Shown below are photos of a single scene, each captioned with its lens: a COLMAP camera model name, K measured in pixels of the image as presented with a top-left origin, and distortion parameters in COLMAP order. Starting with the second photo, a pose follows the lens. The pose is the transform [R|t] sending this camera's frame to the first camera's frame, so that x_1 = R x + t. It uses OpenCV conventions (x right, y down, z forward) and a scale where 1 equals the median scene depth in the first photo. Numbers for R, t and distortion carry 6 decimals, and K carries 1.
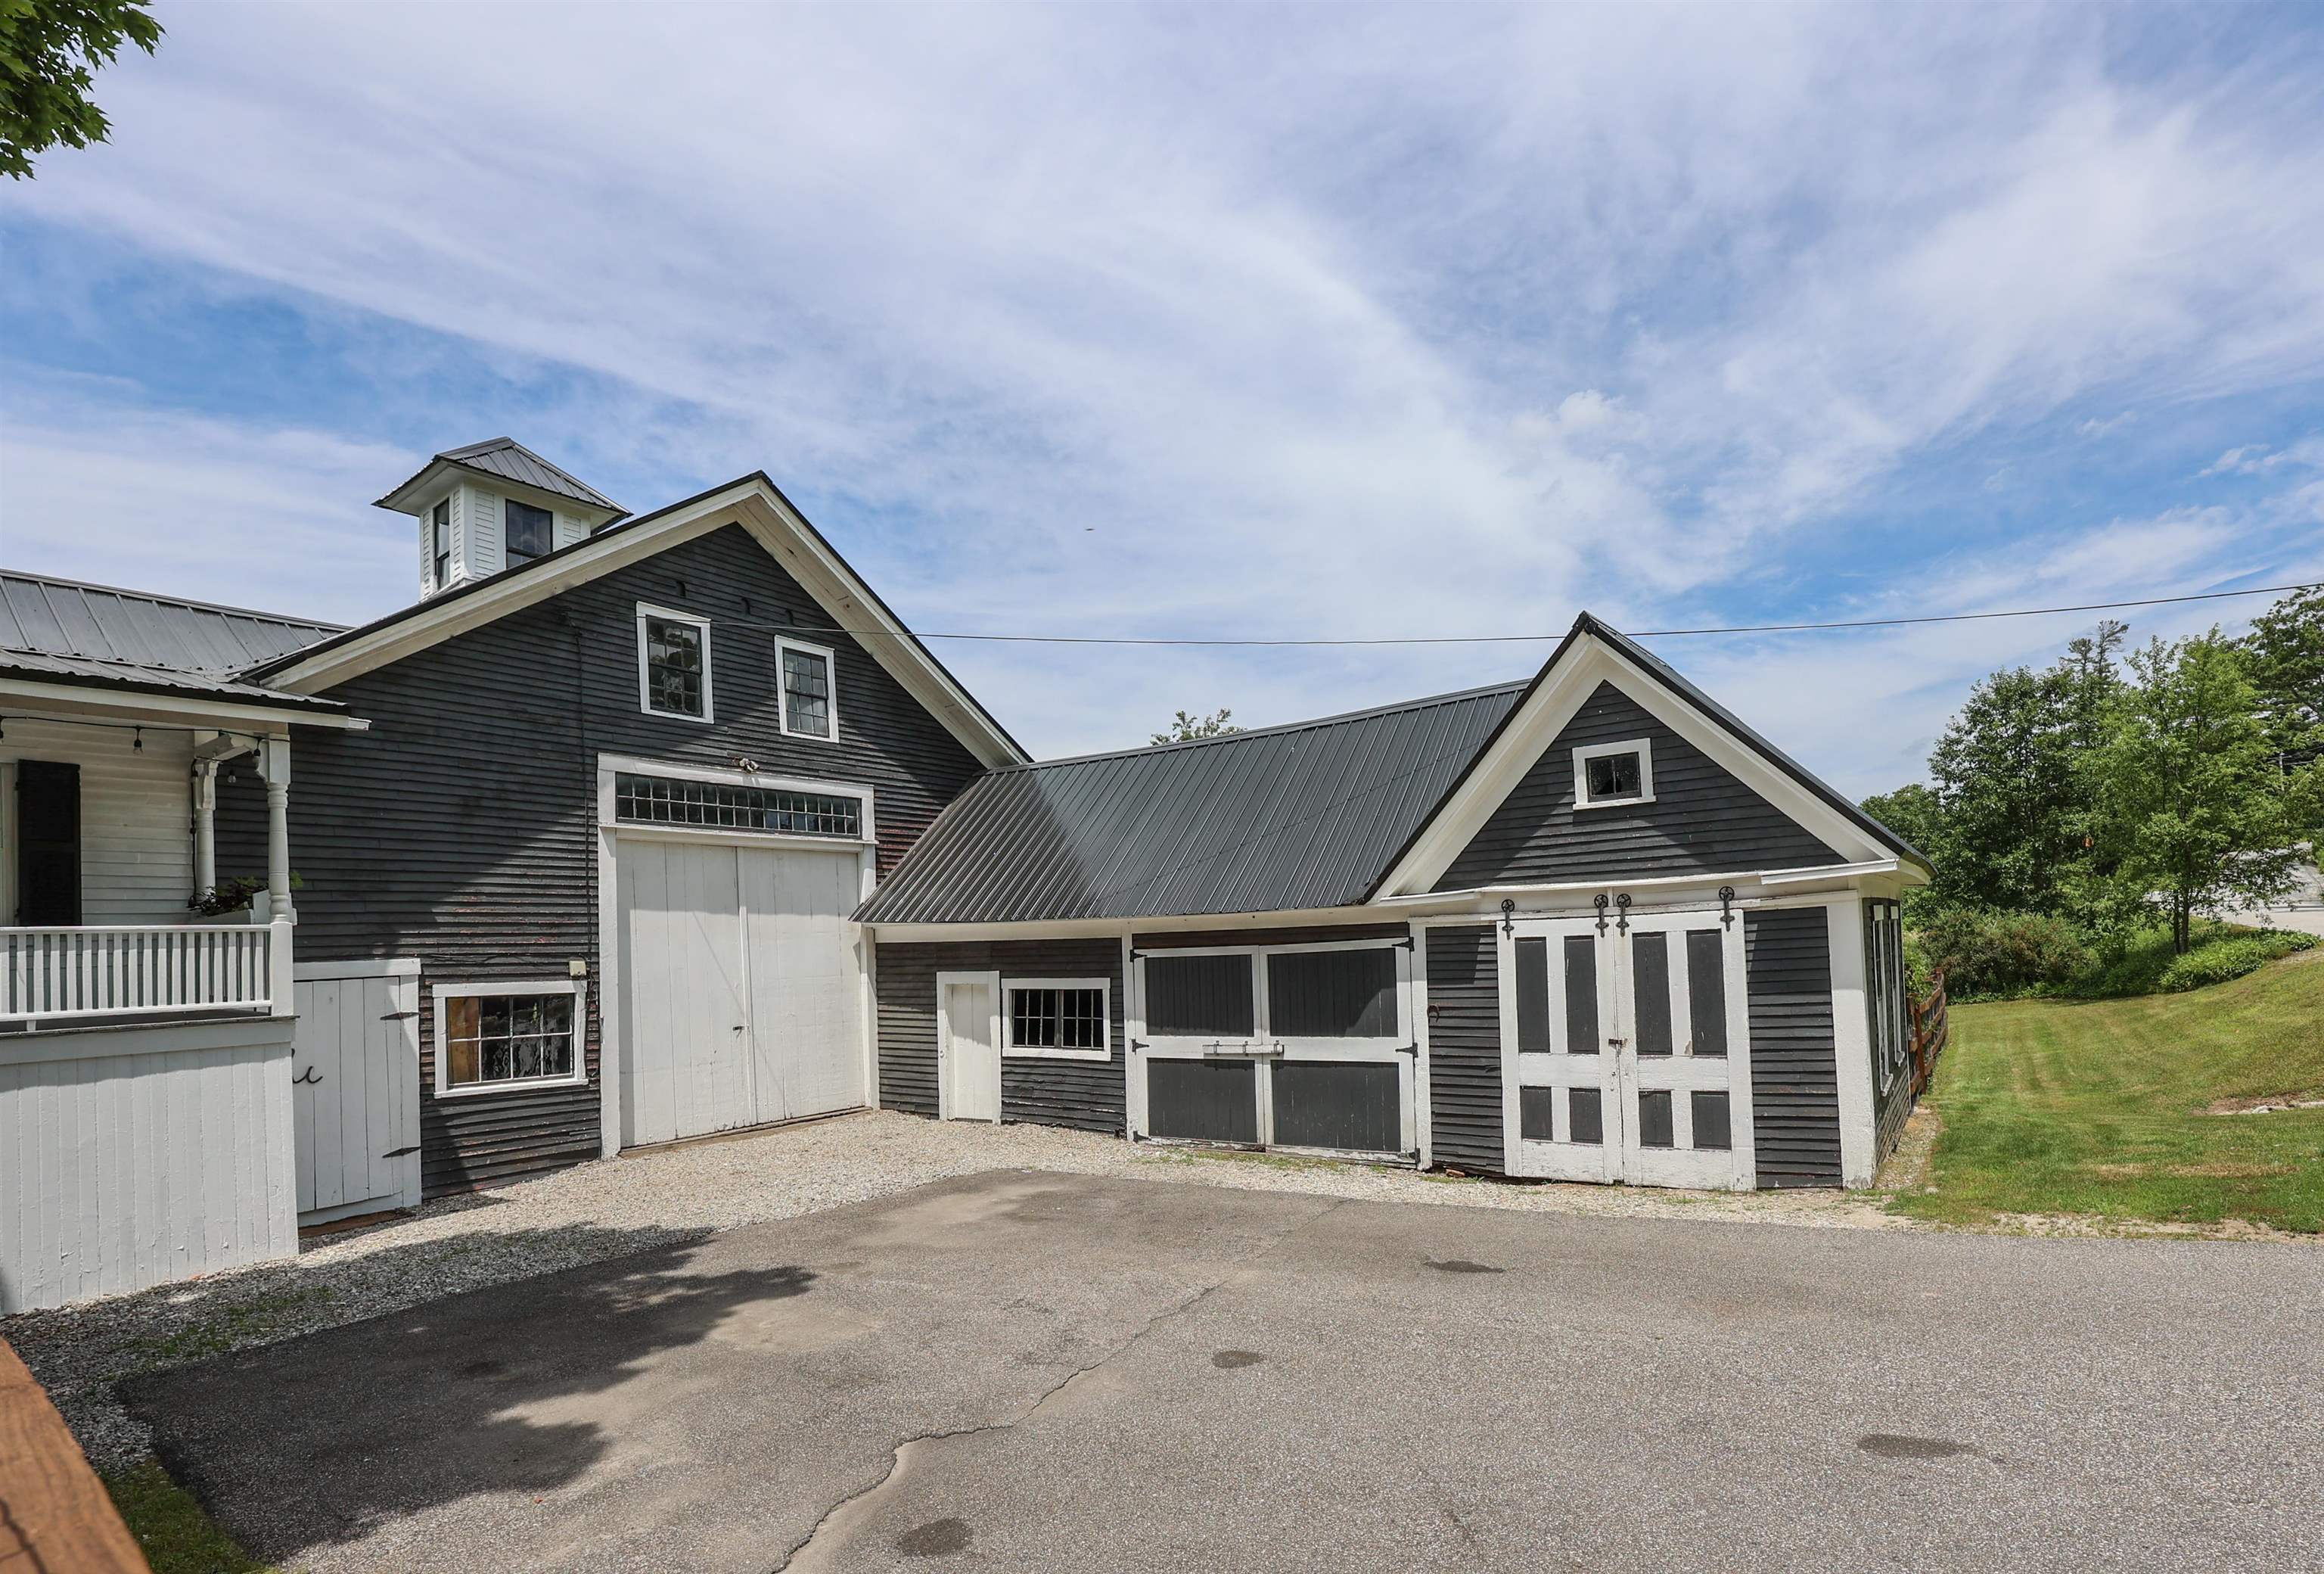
lens RADIAL K [[952.3, 0, 1162.4], [0, 952.3, 933.6], [0, 0, 1]] dist [0.001246, 0.000014]
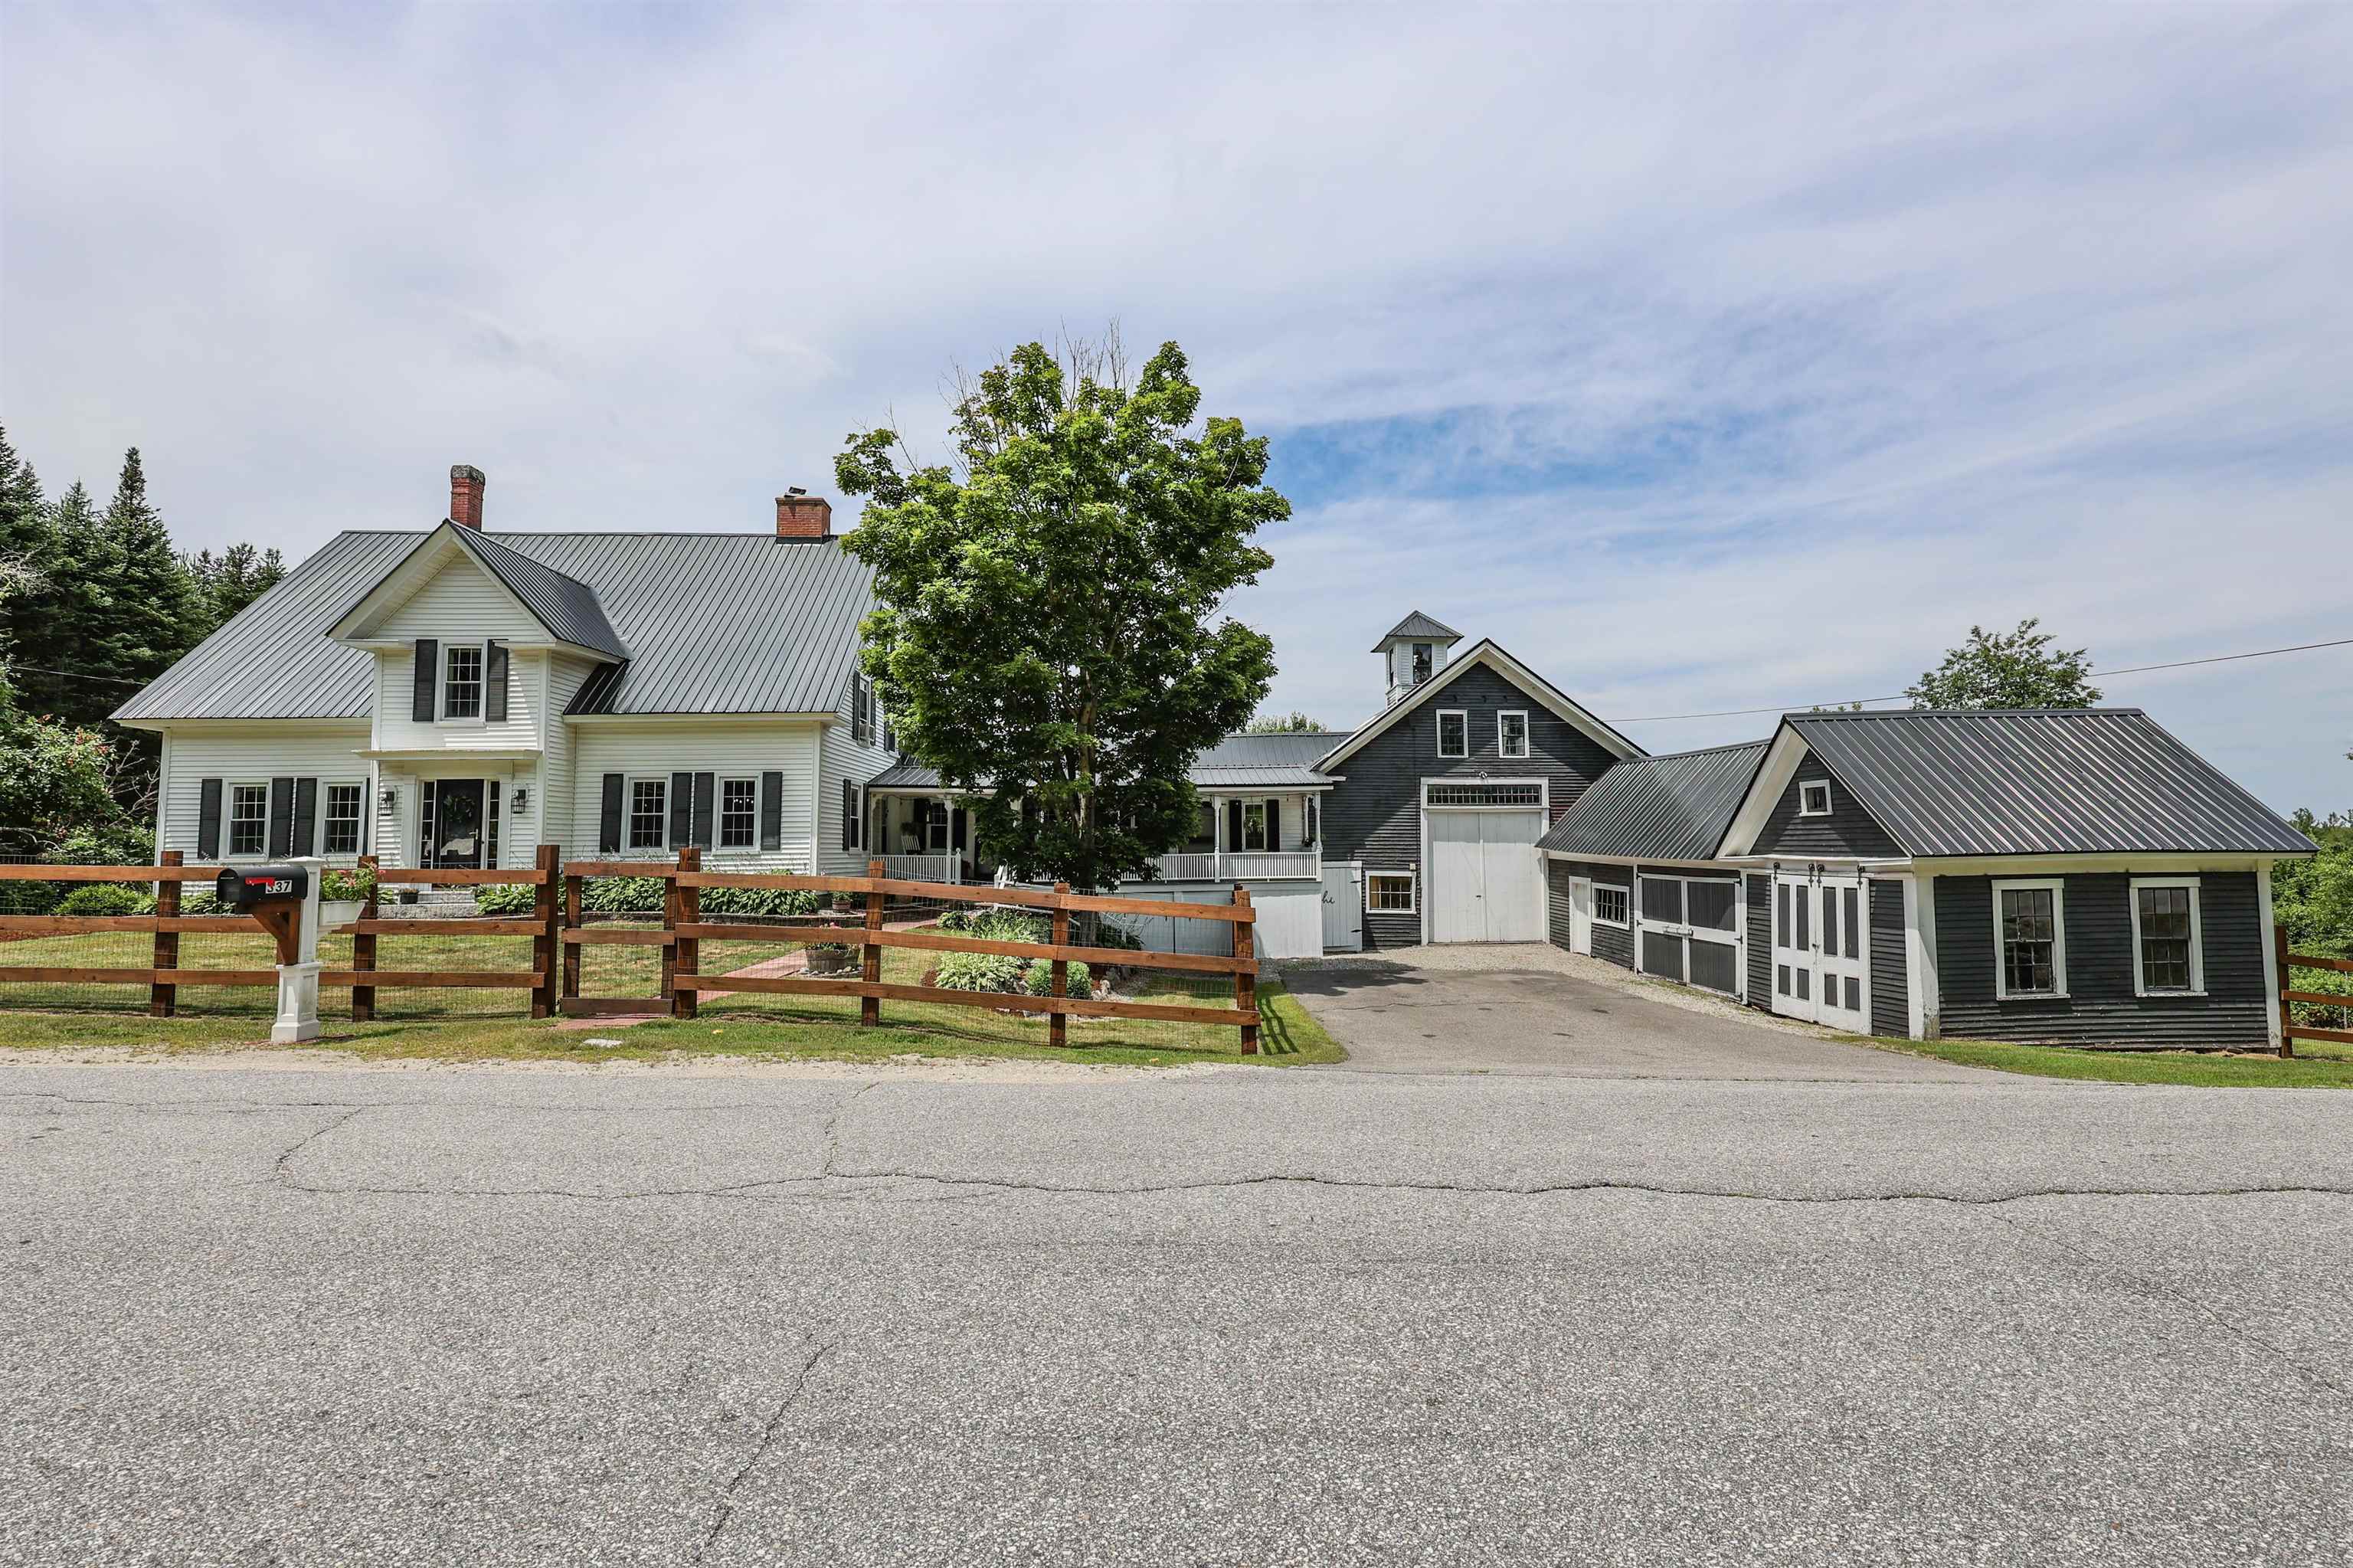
lens RADIAL K [[990.6, 0, 1182.3], [0, 990.6, 789.4], [0, 0, 1]] dist [0.001543, 0.000130]
pose [[0.549456, -0.004827, -0.835508, 1.250354], [0.007693, 0.999970, -0.000718, -0.172880], [0.835487, -0.006033, 0.549477, -0.942294]]
